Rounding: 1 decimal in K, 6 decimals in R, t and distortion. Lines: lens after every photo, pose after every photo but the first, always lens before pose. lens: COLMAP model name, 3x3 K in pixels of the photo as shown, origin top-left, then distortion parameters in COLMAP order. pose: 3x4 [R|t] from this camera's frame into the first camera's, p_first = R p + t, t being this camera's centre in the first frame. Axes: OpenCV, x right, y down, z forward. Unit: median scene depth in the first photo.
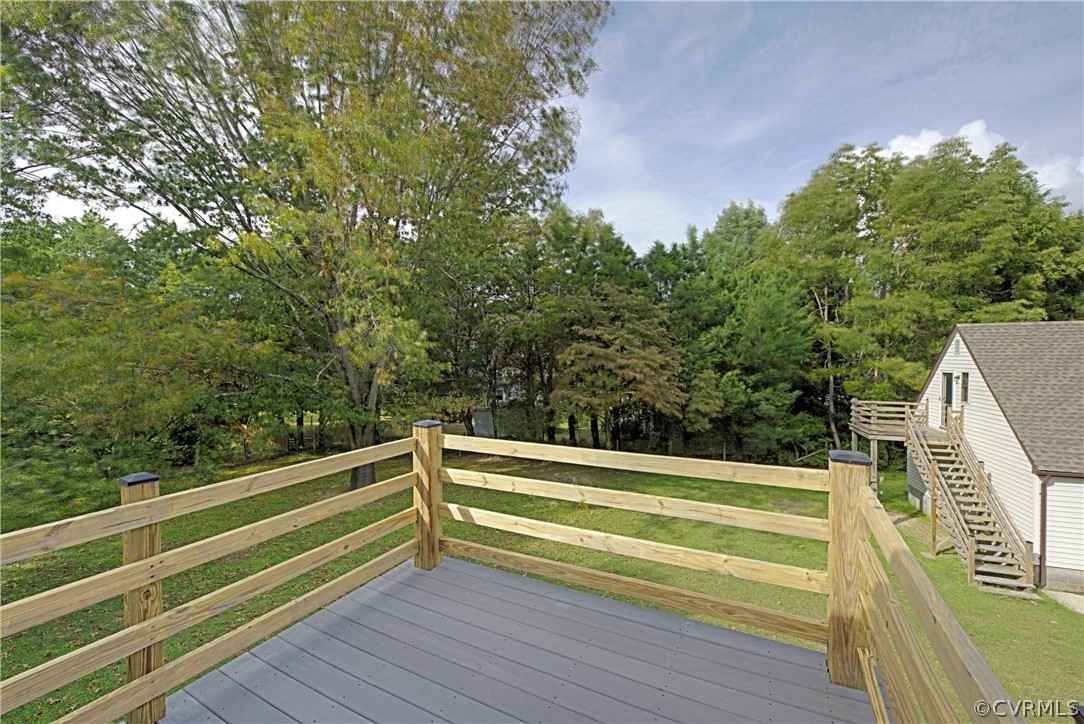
lens RADIAL K [[424.6, 0, 546.0], [0, 424.6, 367.2], [0, 0, 1]] dist [0.000713, -0.000058]
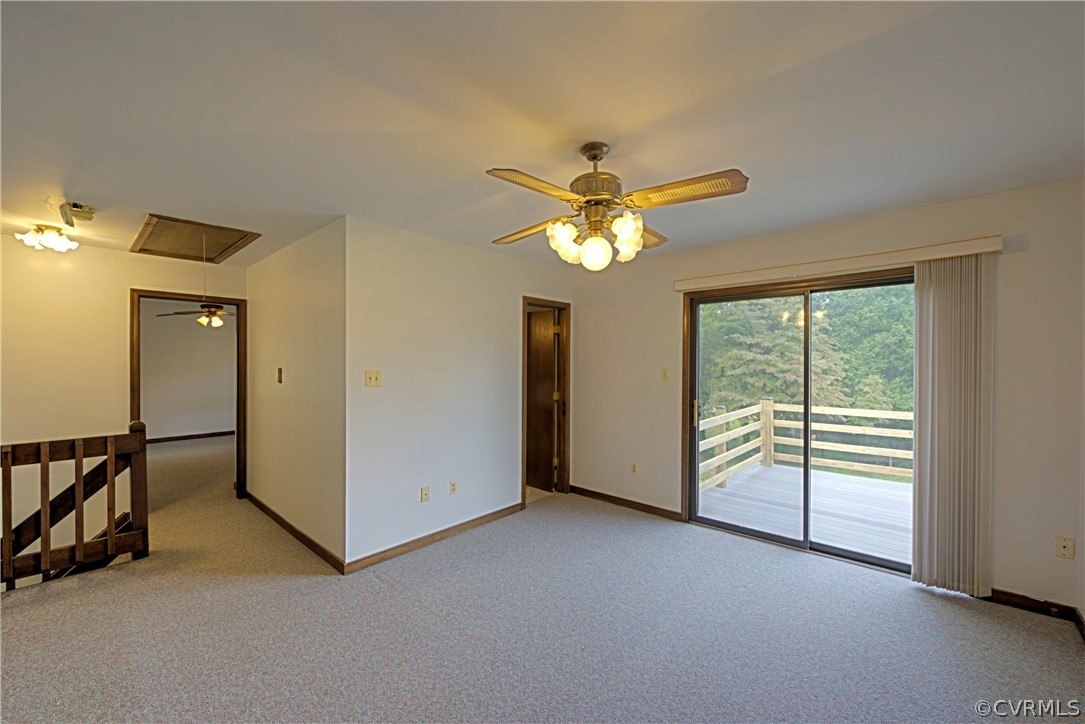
lens RADIAL K [[425.0, 0, 541.8], [0, 425.0, 358.2], [0, 0, 1]] dist [0.000713, -0.000058]
pose [[0.965297, 0.006474, -0.261074, -0.130949], [-0.013213, 0.999623, -0.024064, -0.000018], [0.260820, 0.026679, 0.965019, -0.215296]]
